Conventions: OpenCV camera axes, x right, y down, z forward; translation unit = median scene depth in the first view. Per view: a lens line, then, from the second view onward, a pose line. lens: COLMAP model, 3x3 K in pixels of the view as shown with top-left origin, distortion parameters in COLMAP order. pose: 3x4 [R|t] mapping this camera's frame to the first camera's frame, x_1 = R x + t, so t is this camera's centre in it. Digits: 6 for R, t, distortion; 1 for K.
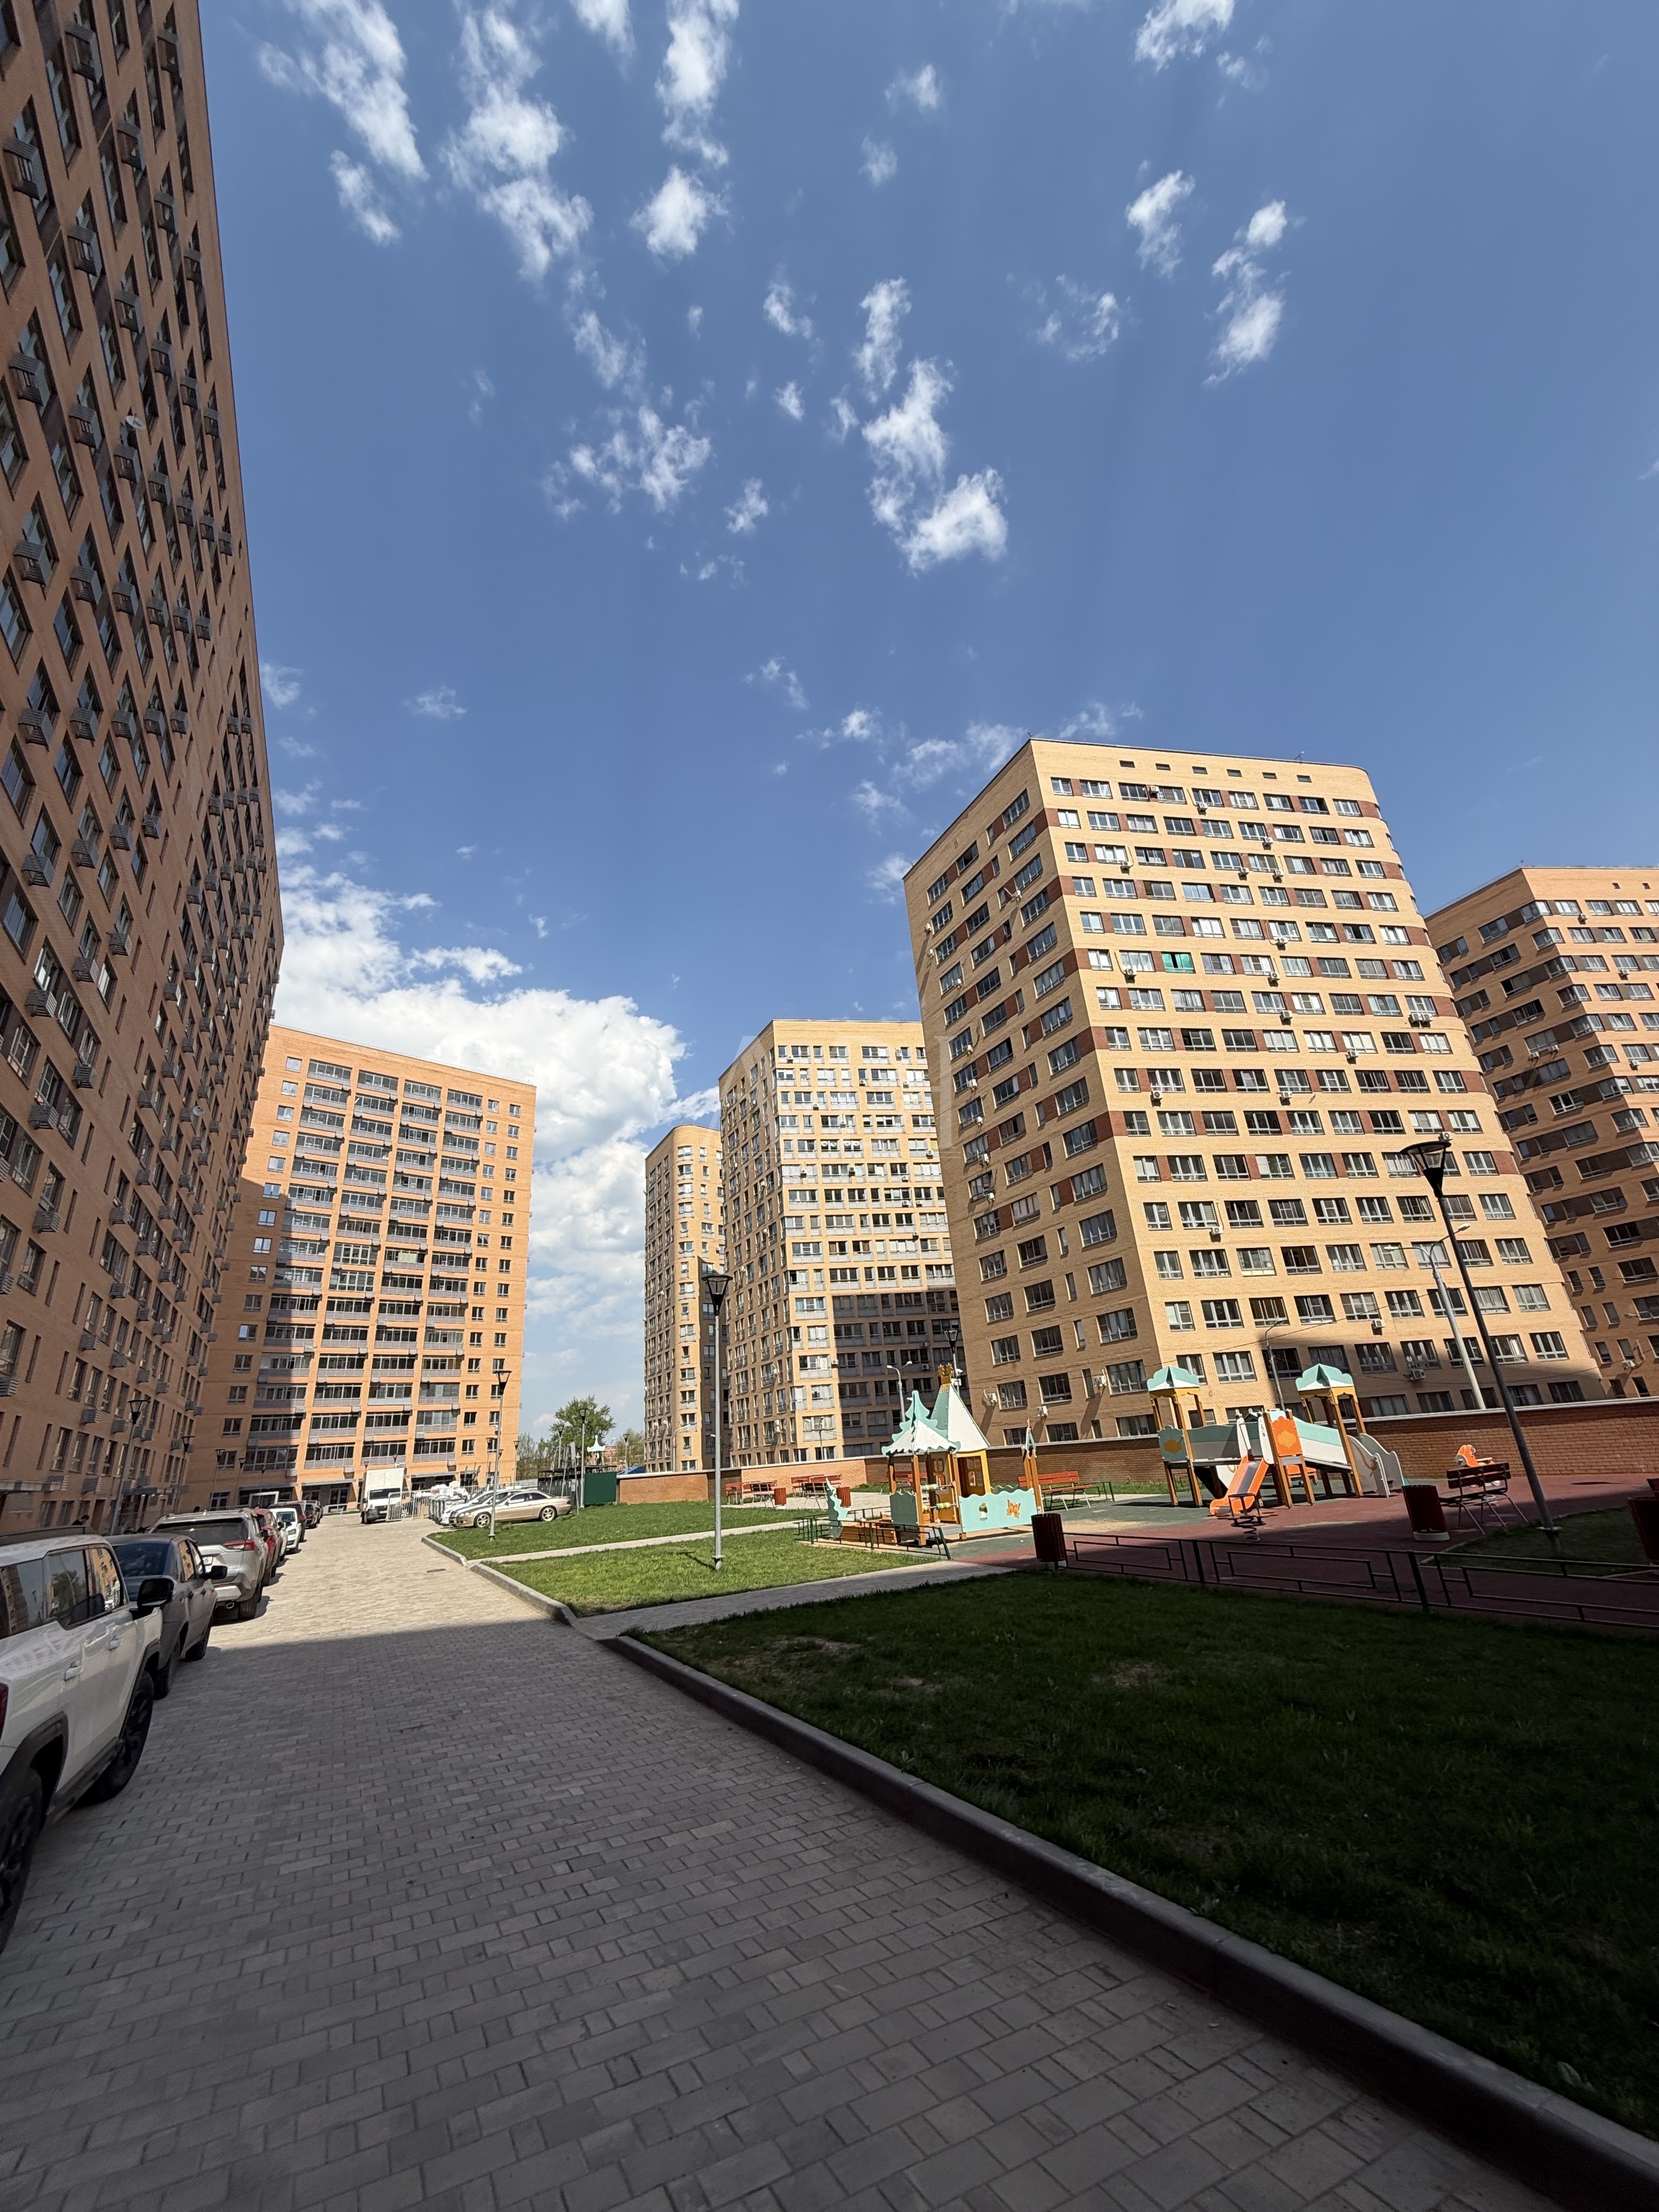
lens RADIAL K [[874.6, 0, 828.7], [0, 874.6, 1092.6], [0, 0, 1]] dist [0.000106, 0.000316]
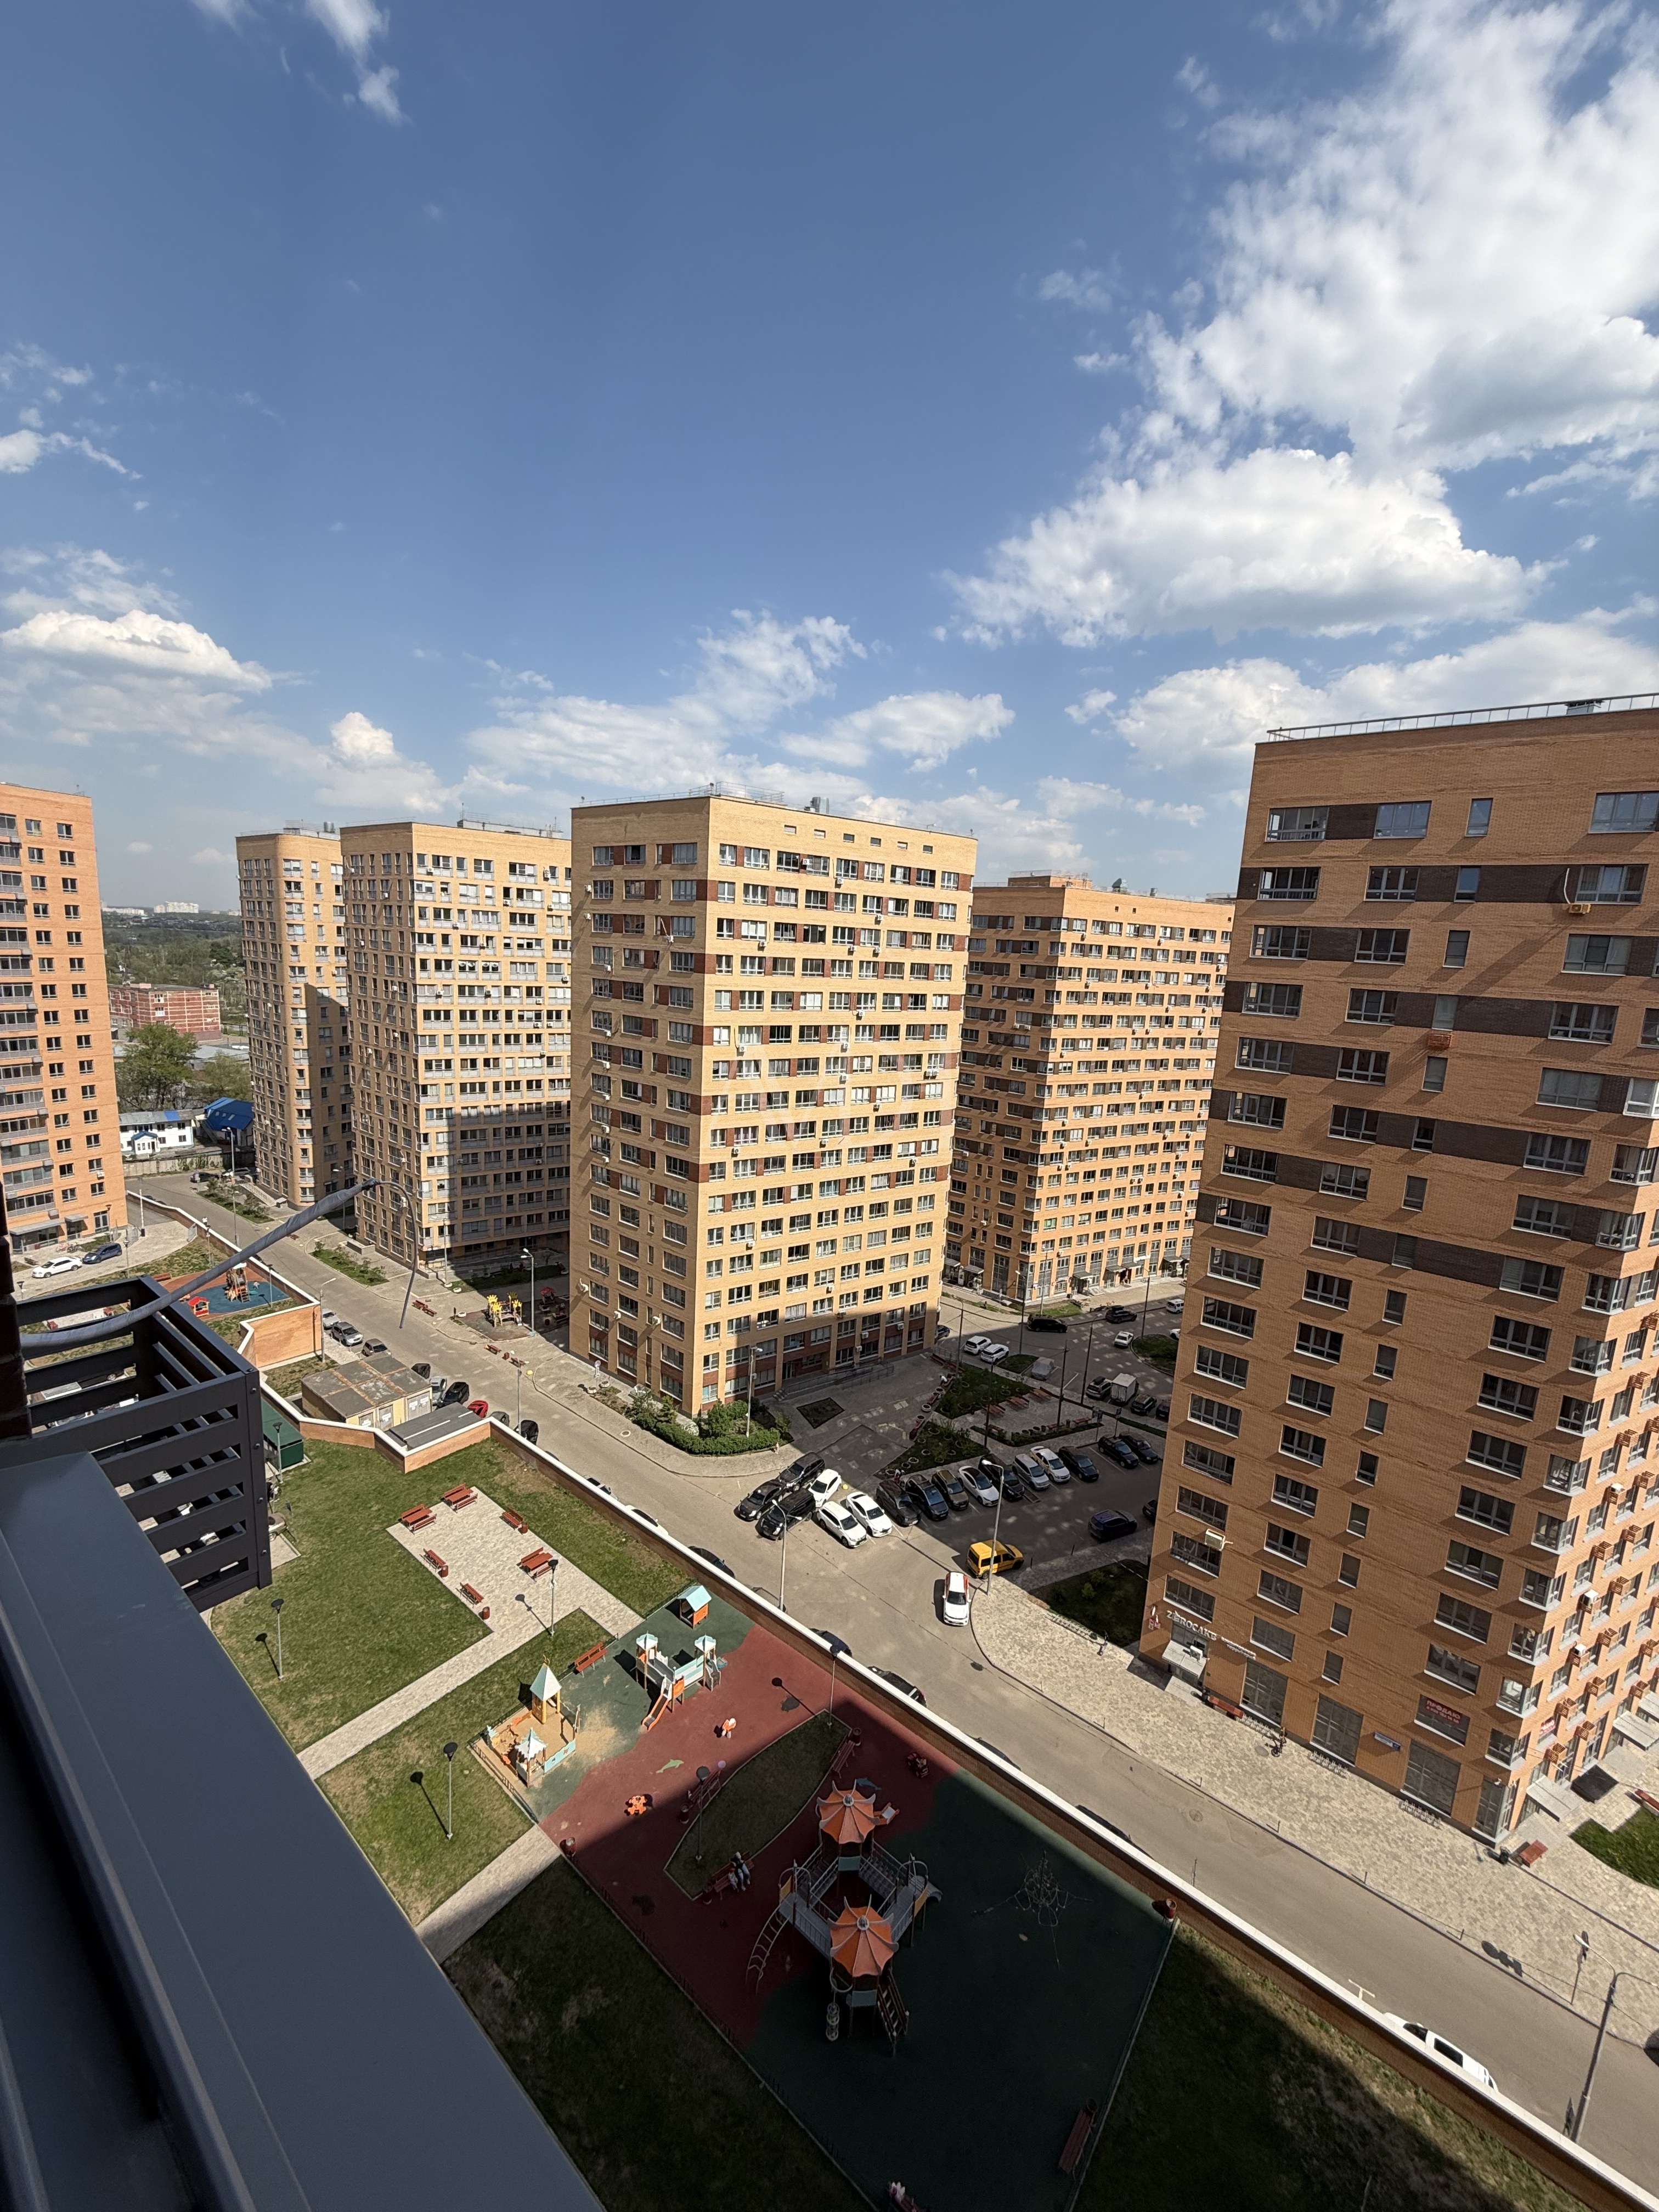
lens RADIAL K [[881.1, 0, 828.4], [0, 881.1, 1093.8], [0, 0, 1]] dist [-0.002125, -0.000018]
pose [[0.903740, 0.051477, 0.424975, -0.051487], [-0.267548, 0.842887, 0.466862, -0.443357], [-0.334173, -0.535623, 0.775523, -0.044527]]
